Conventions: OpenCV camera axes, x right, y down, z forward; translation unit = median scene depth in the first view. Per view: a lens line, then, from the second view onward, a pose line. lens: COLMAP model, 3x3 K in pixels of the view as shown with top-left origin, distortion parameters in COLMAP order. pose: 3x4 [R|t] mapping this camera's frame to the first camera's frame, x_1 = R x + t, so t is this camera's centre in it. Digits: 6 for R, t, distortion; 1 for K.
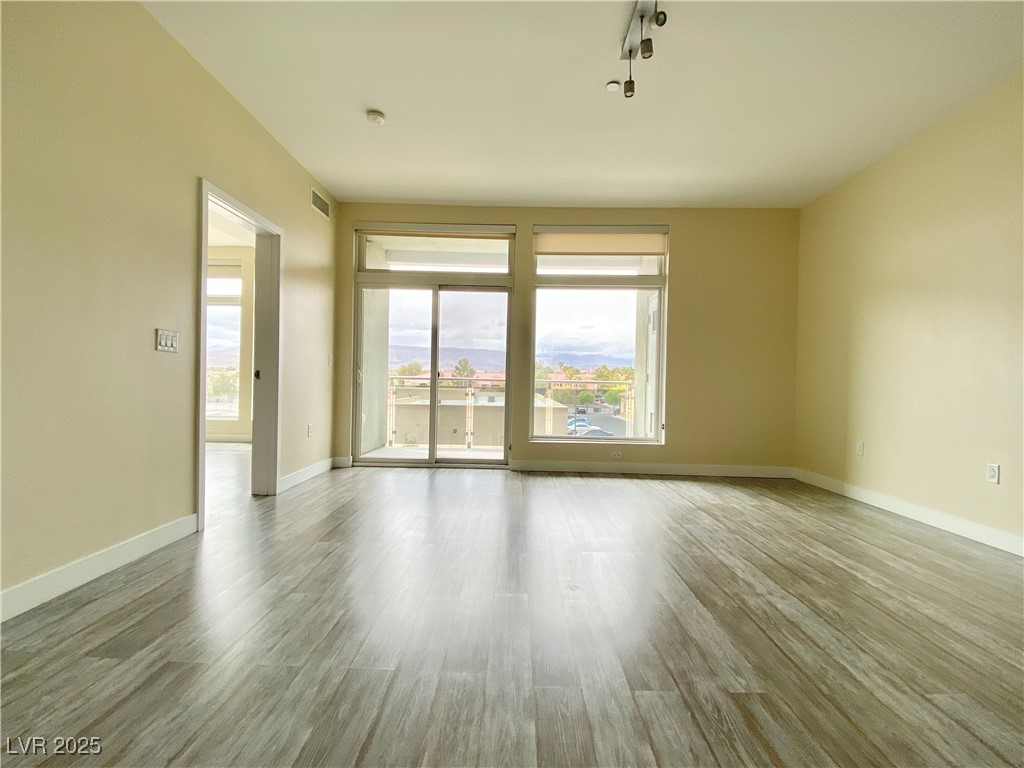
lens RADIAL K [[472.5, 0, 512.0], [0, 472.5, 384.0], [0, 0, 1]] dist [0.038348, -0.025959]
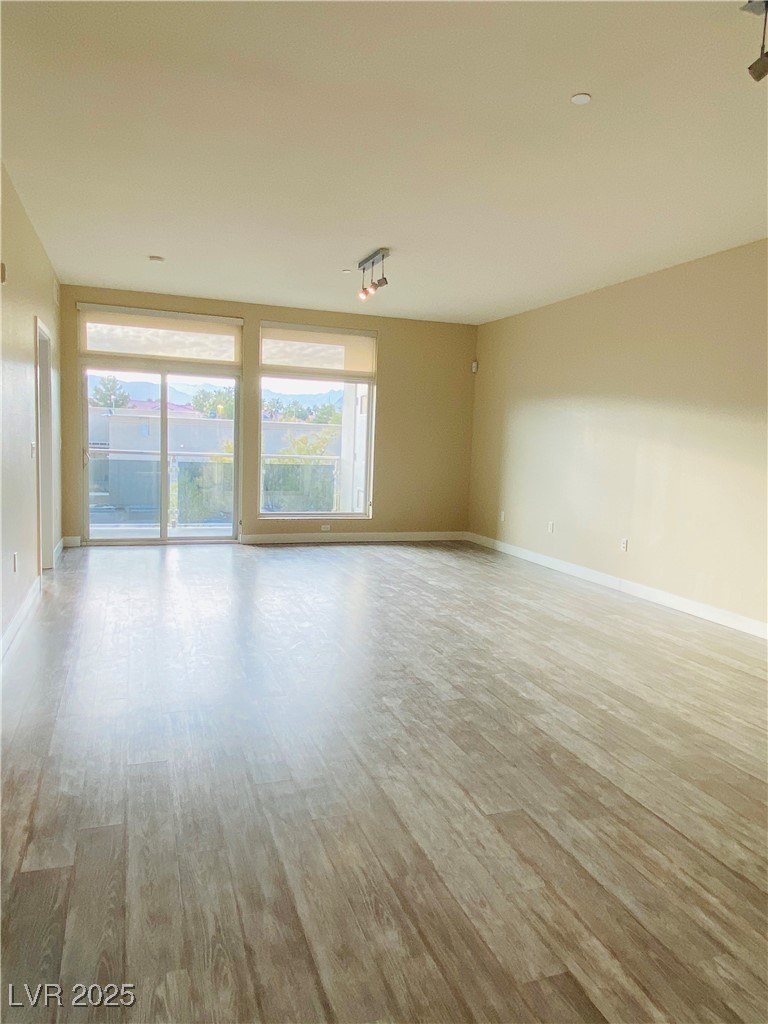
lens RADIAL K [[692.9, 0, 384.0], [0, 692.9, 512.0], [0, 0, 1]] dist [0.002116, 0.000219]
pose [[0.934352, -0.022064, 0.355667, -0.492006], [-0.017953, 0.993899, 0.108819, -0.140553], [-0.355898, -0.108061, 0.928256, -1.144444]]
